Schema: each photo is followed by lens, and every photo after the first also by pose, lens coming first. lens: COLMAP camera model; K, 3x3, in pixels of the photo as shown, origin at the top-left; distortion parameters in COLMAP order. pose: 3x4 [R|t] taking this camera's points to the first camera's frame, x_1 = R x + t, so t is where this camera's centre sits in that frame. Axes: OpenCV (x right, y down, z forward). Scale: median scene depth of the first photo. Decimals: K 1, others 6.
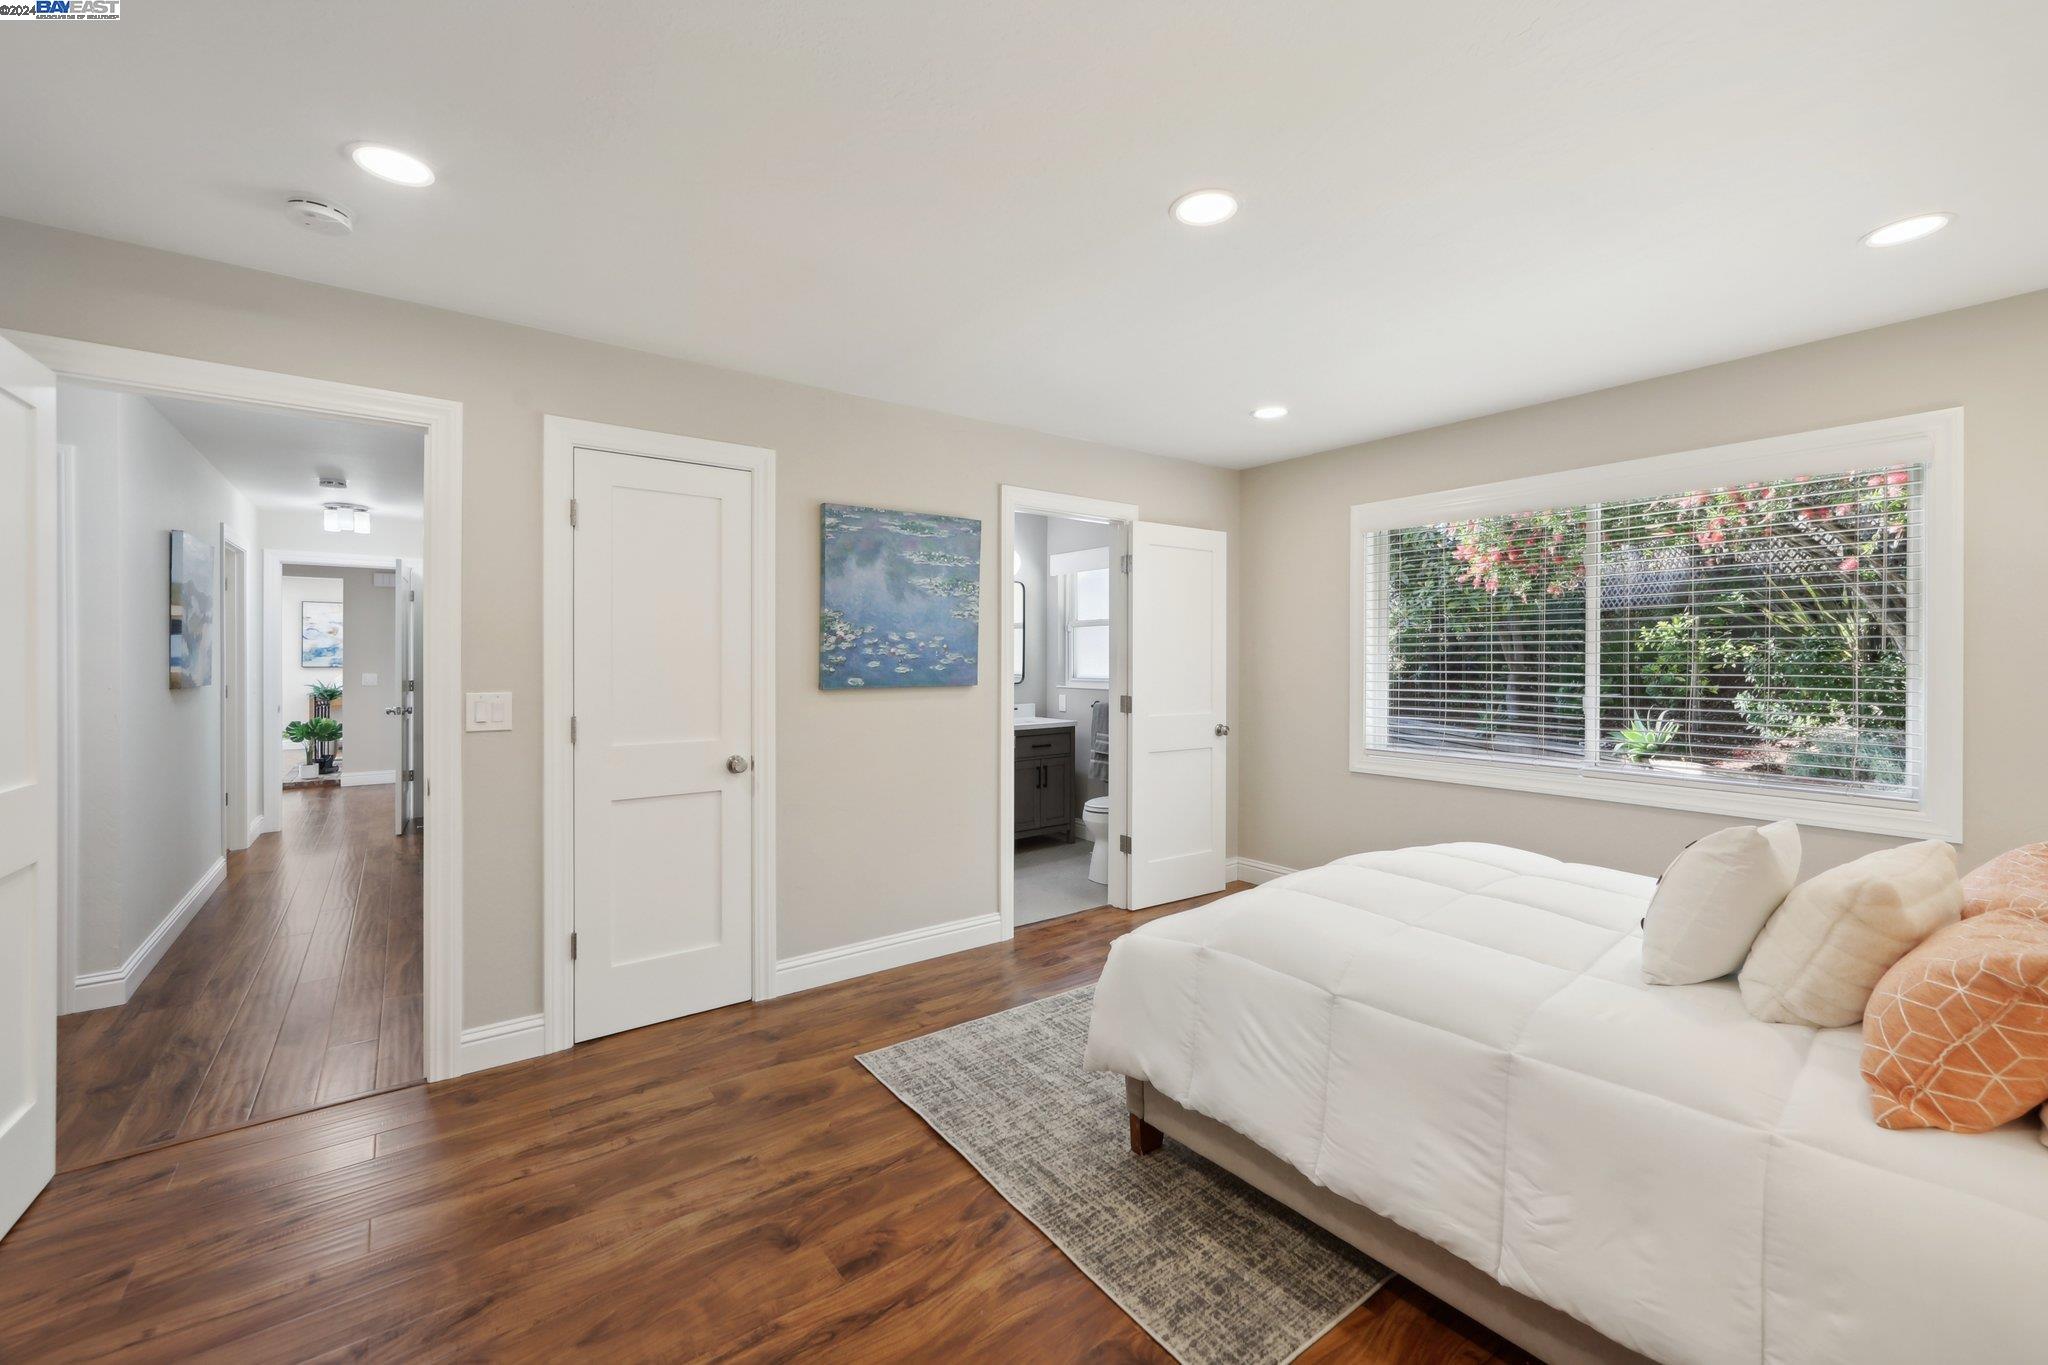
lens RADIAL K [[832.2, 0, 1024.0], [0, 832.2, 682.5], [0, 0, 1]] dist [-0.002582, -0.000140]
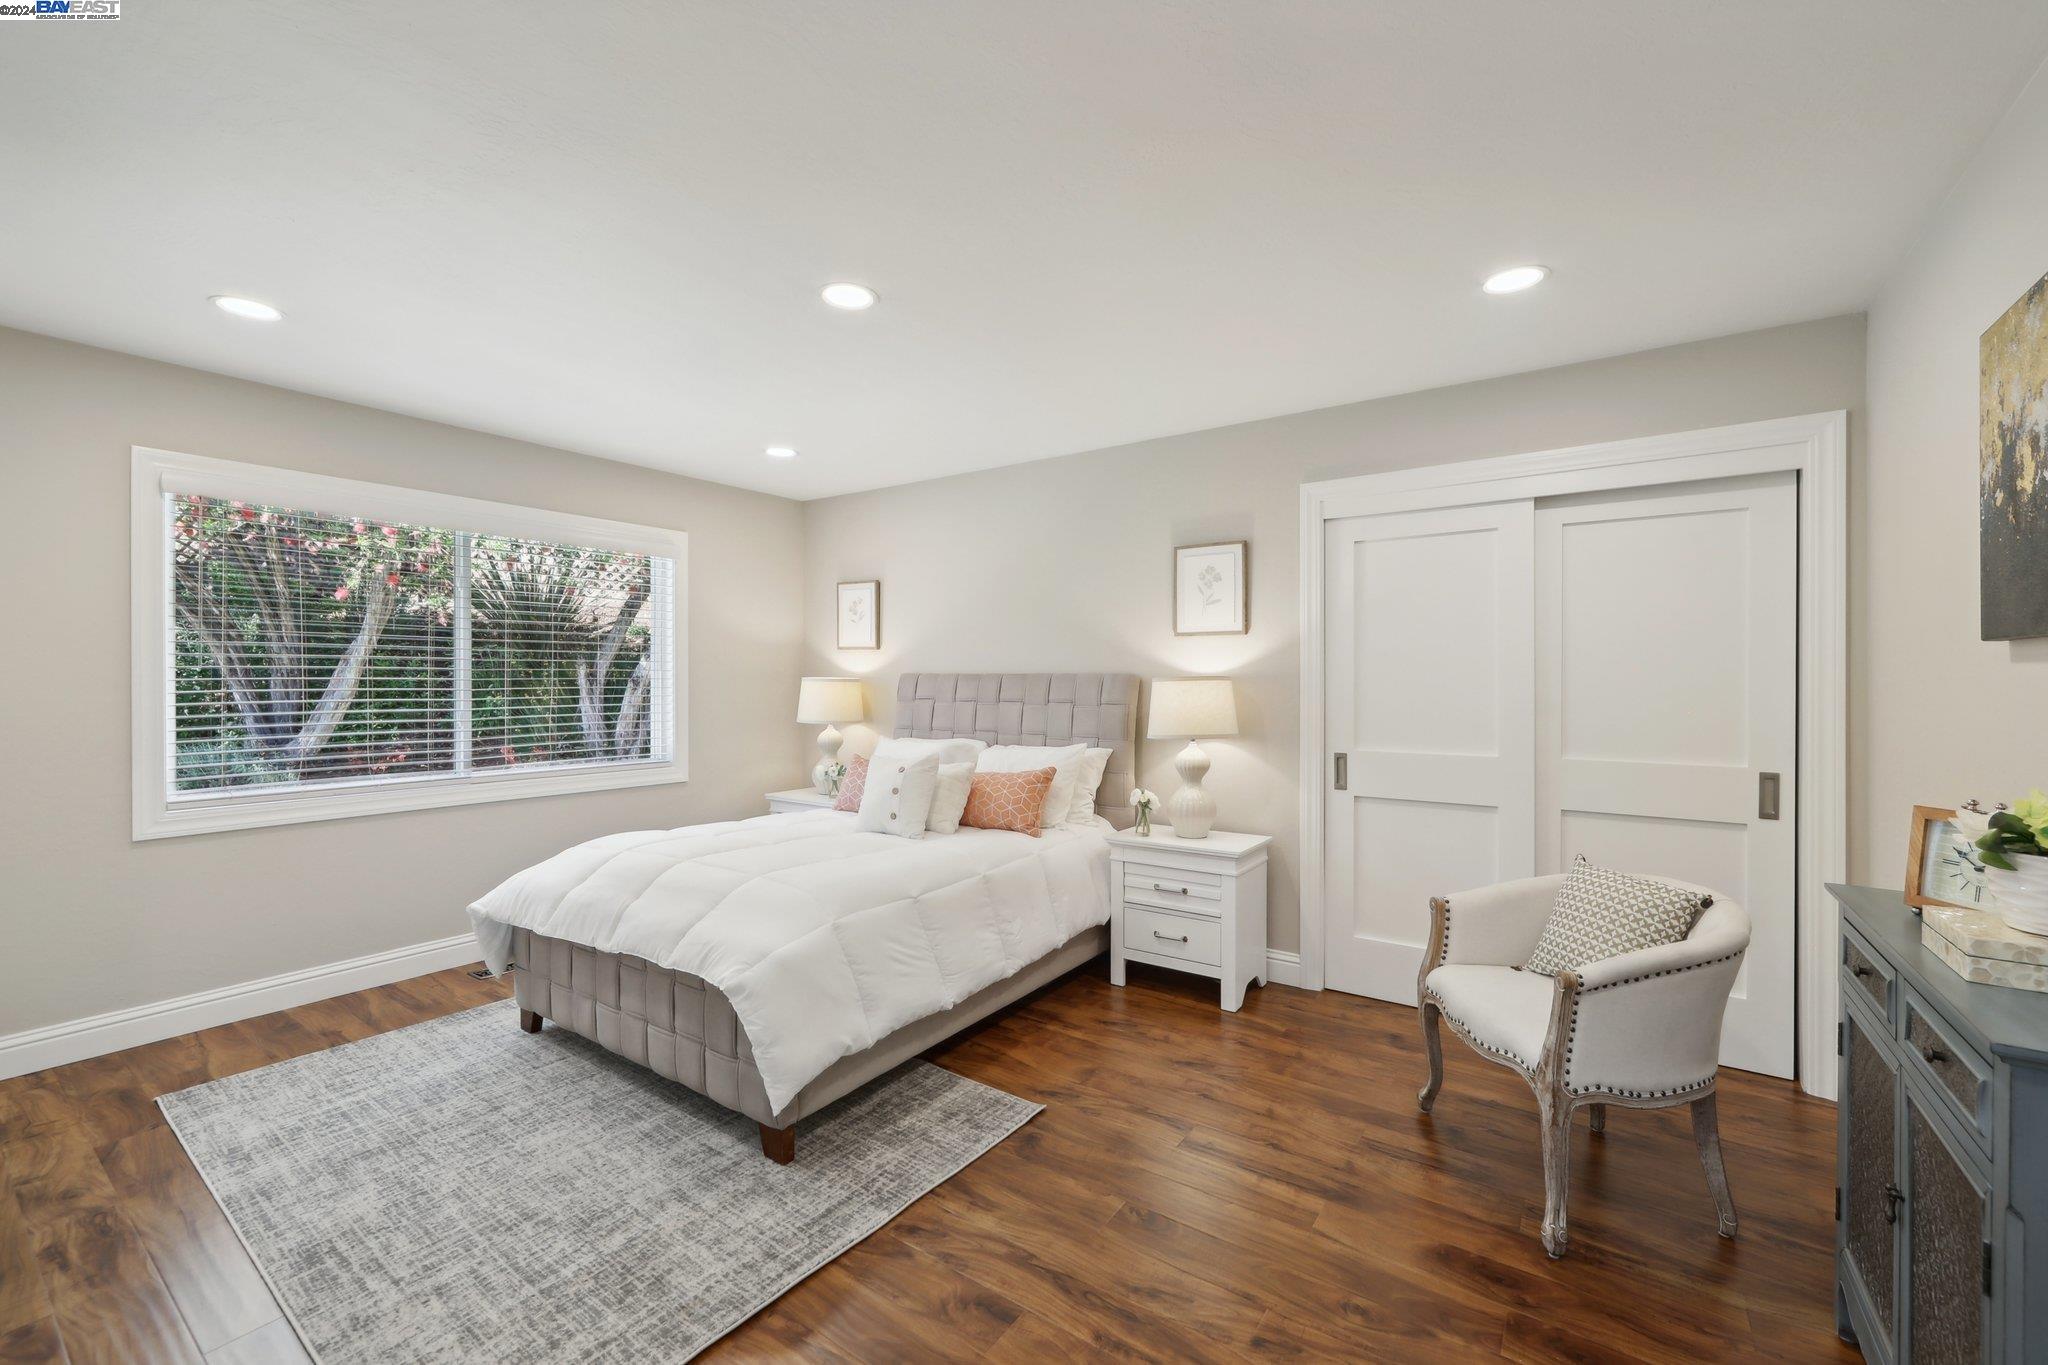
lens RADIAL K [[826.2, 0, 1024.6], [0, 826.2, 676.5], [0, 0, 1]] dist [-0.004834, 0.000048]
pose [[-0.312004, 0.003207, 0.950075, -0.707028], [0.020116, 0.999792, 0.003231, -0.018083], [-0.949868, 0.020120, -0.312003, 0.799069]]
